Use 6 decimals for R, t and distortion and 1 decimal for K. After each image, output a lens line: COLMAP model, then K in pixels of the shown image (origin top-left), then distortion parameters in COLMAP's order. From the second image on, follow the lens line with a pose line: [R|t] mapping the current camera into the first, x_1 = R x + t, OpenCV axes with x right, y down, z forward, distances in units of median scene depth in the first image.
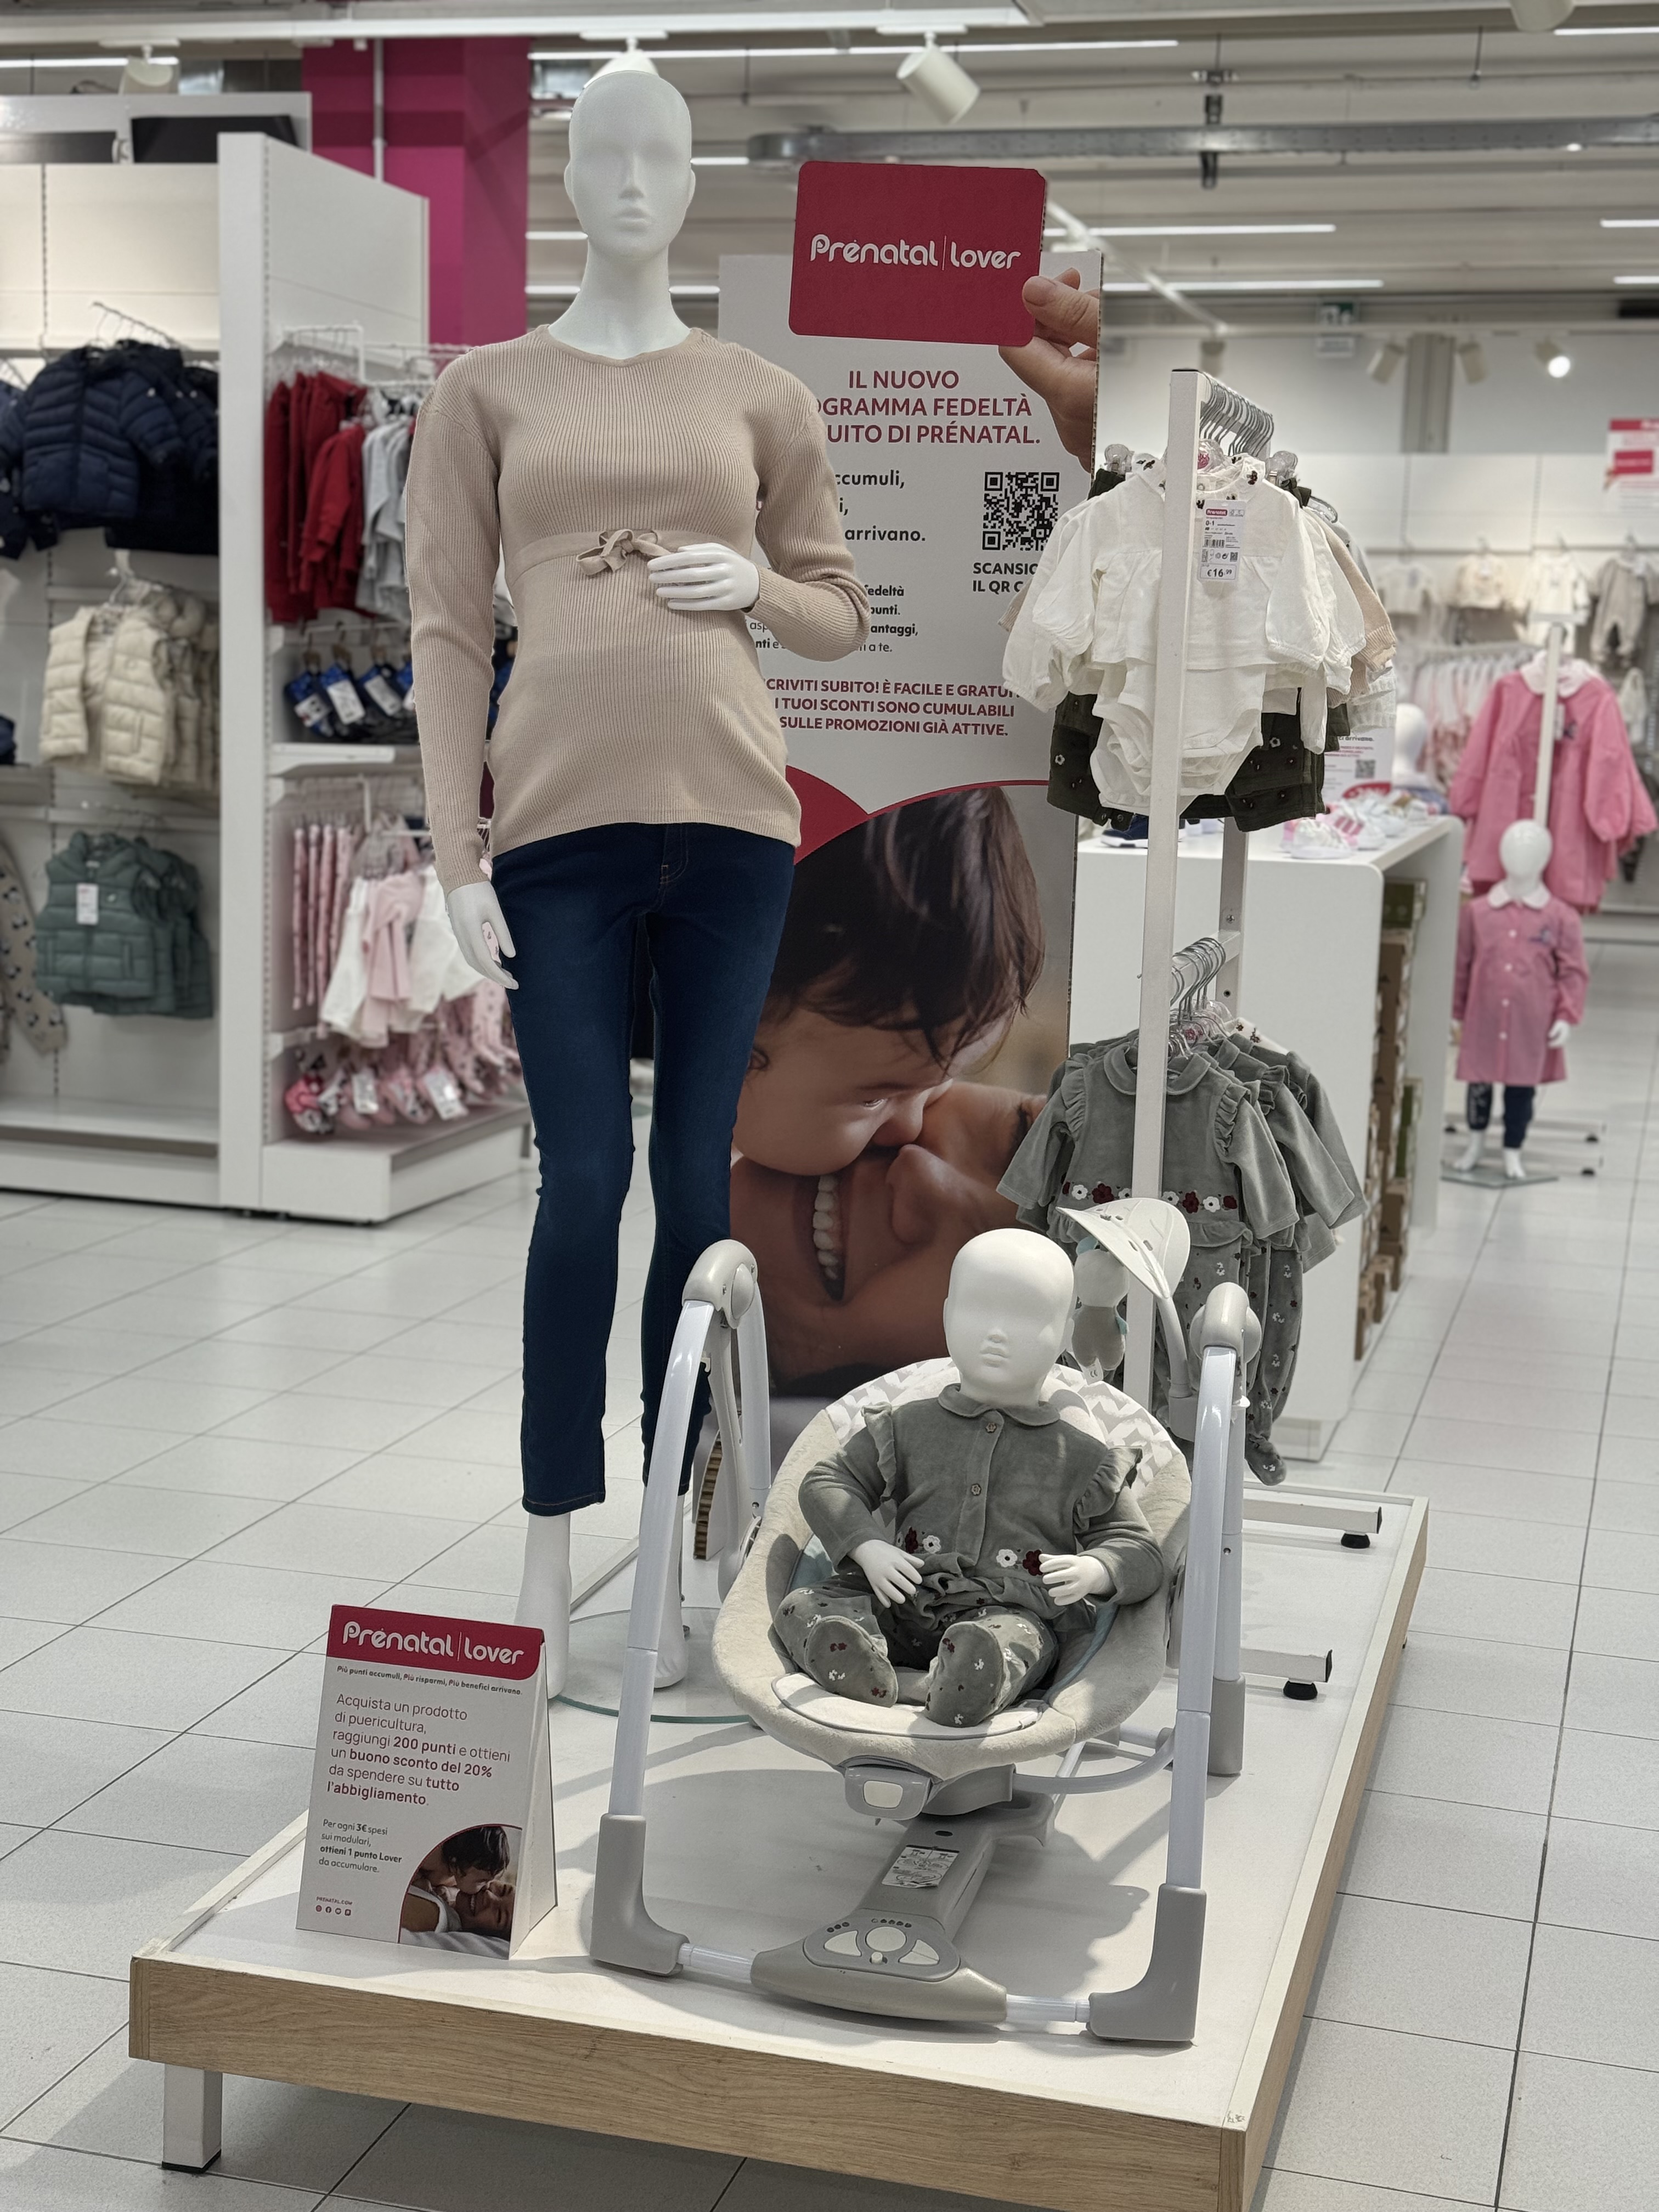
lens RADIAL K [[3070.4, 0, 829.5], [0, 3070.4, 1106.0], [0, 0, 1]] dist [0.191382, -0.264856]
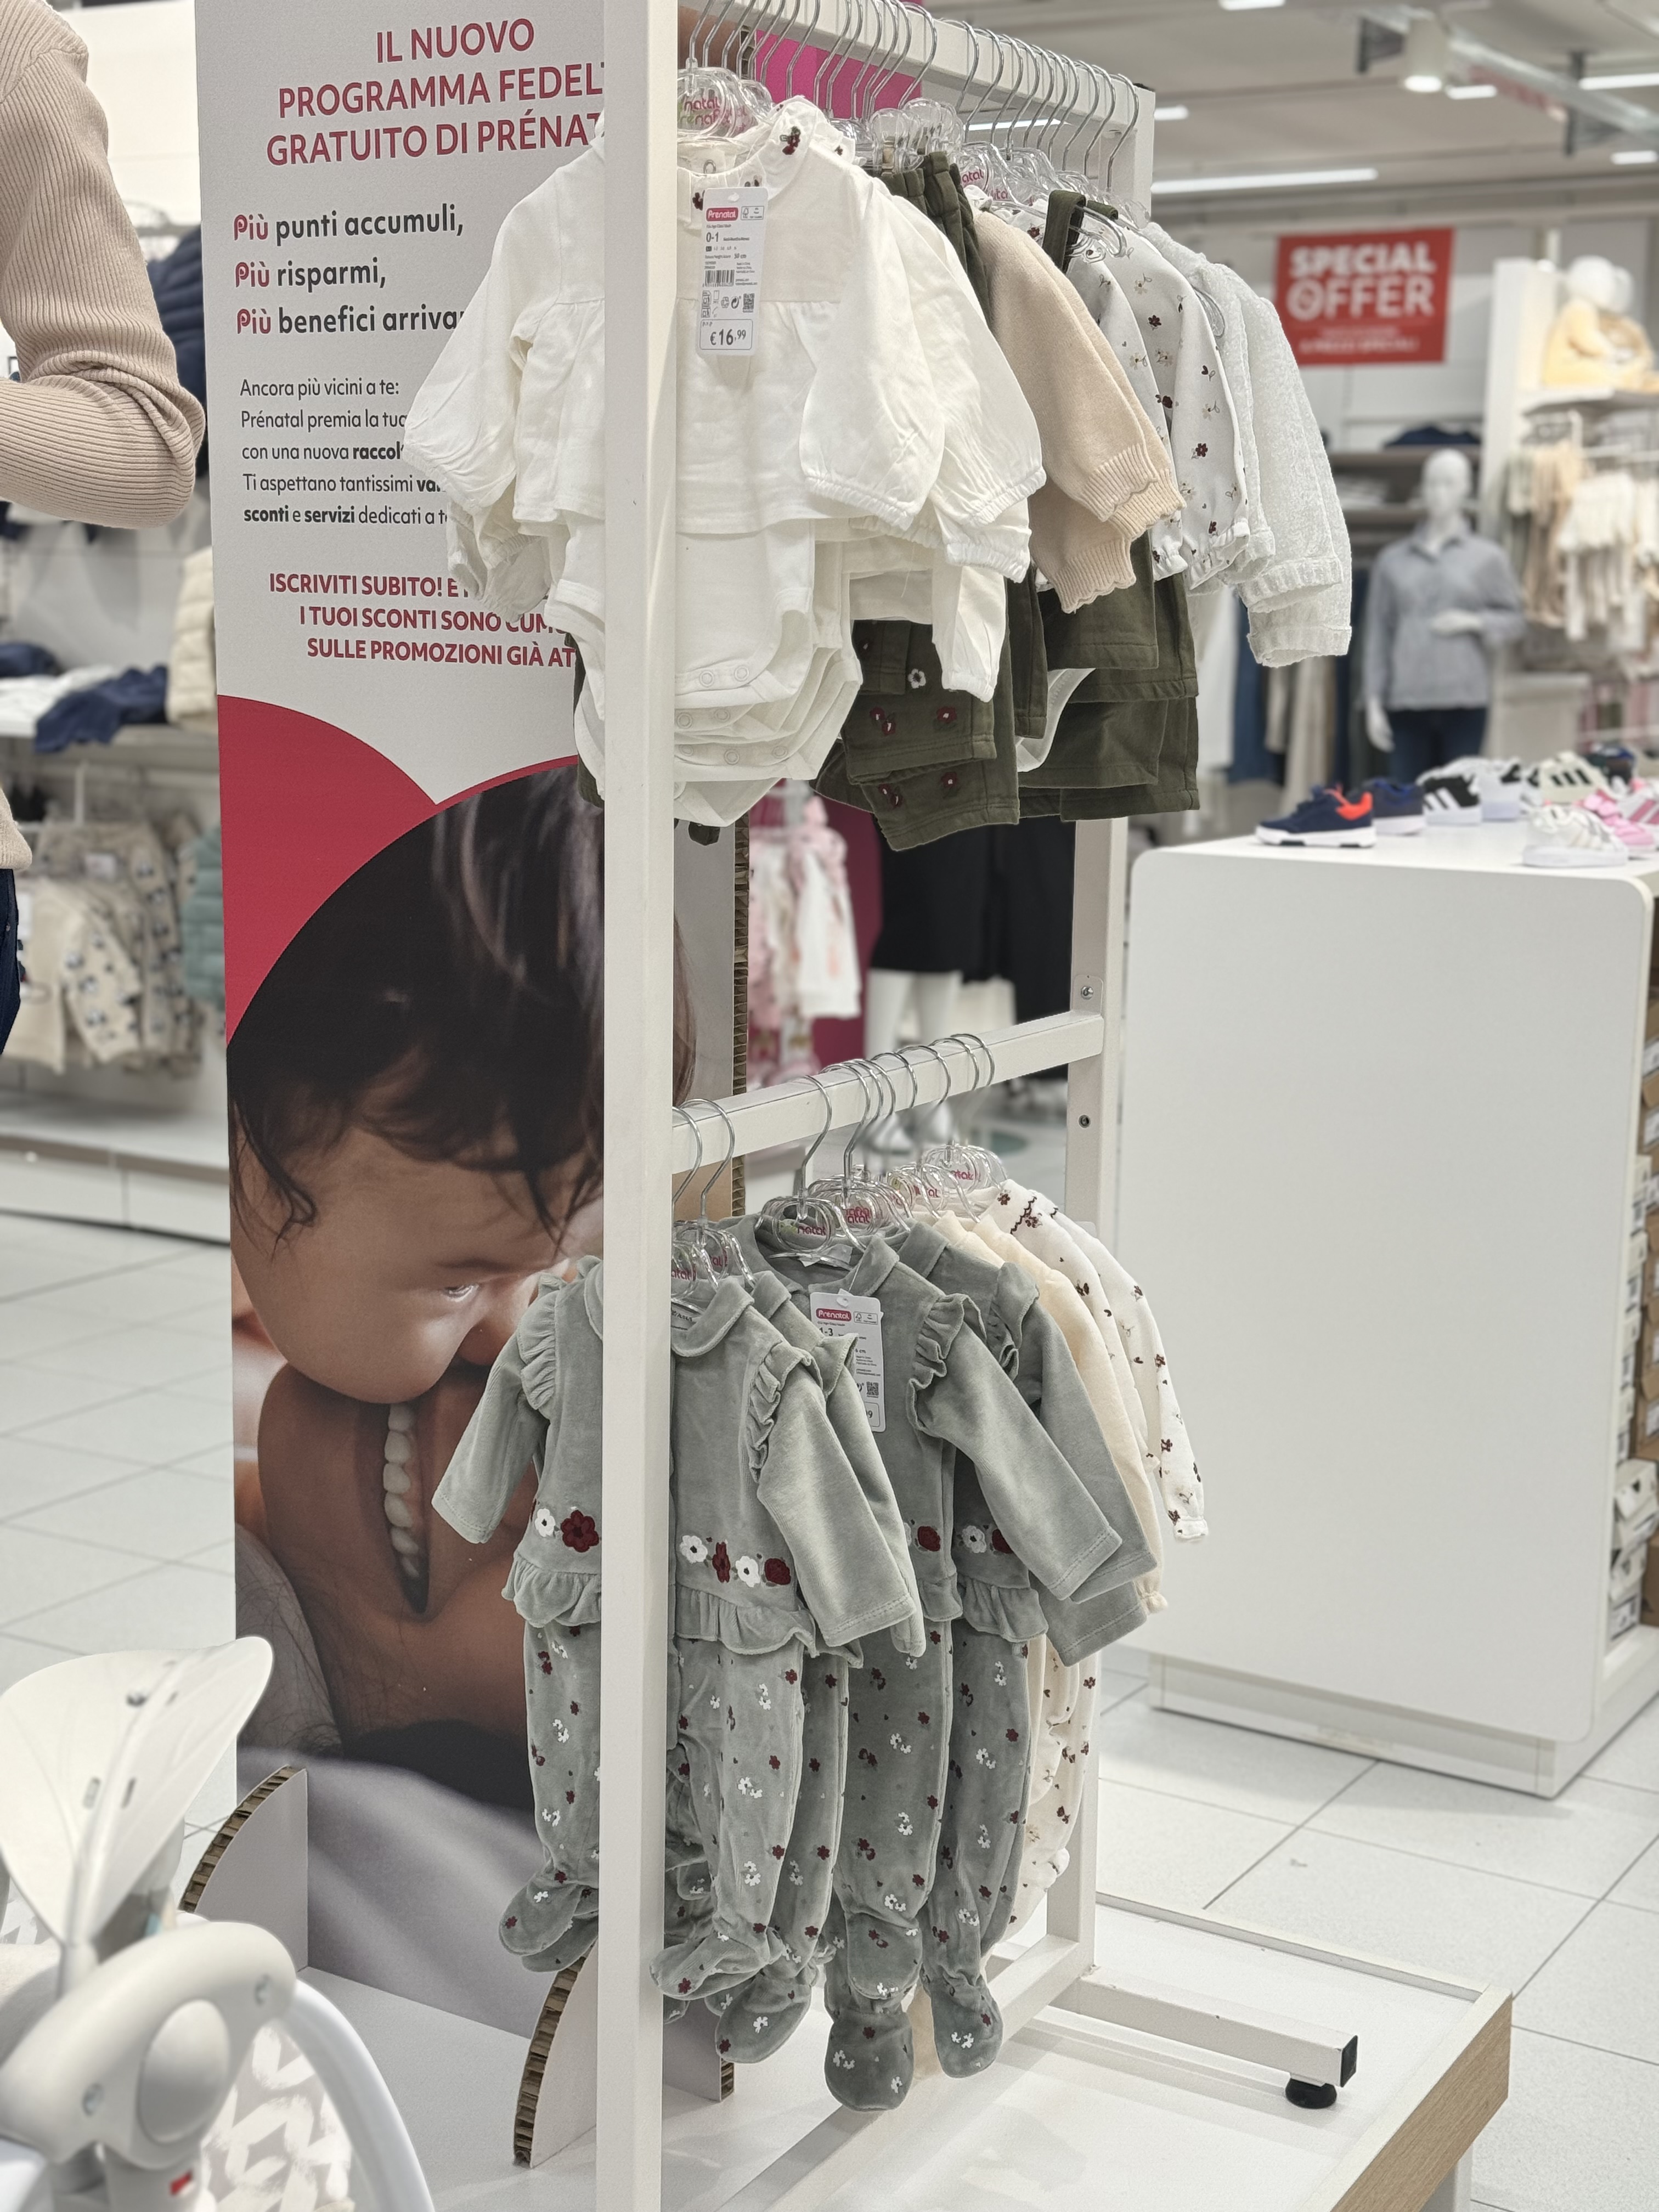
lens RADIAL K [[3070.4, 0, 829.5], [0, 3070.4, 1106.0], [0, 0, 1]] dist [0.191382, -0.264856]
pose [[0.963802, 0.031755, -0.264723, 0.247424], [-0.028310, 0.999458, 0.016821, -0.050261], [0.265113, -0.008718, 0.964178, 0.459885]]
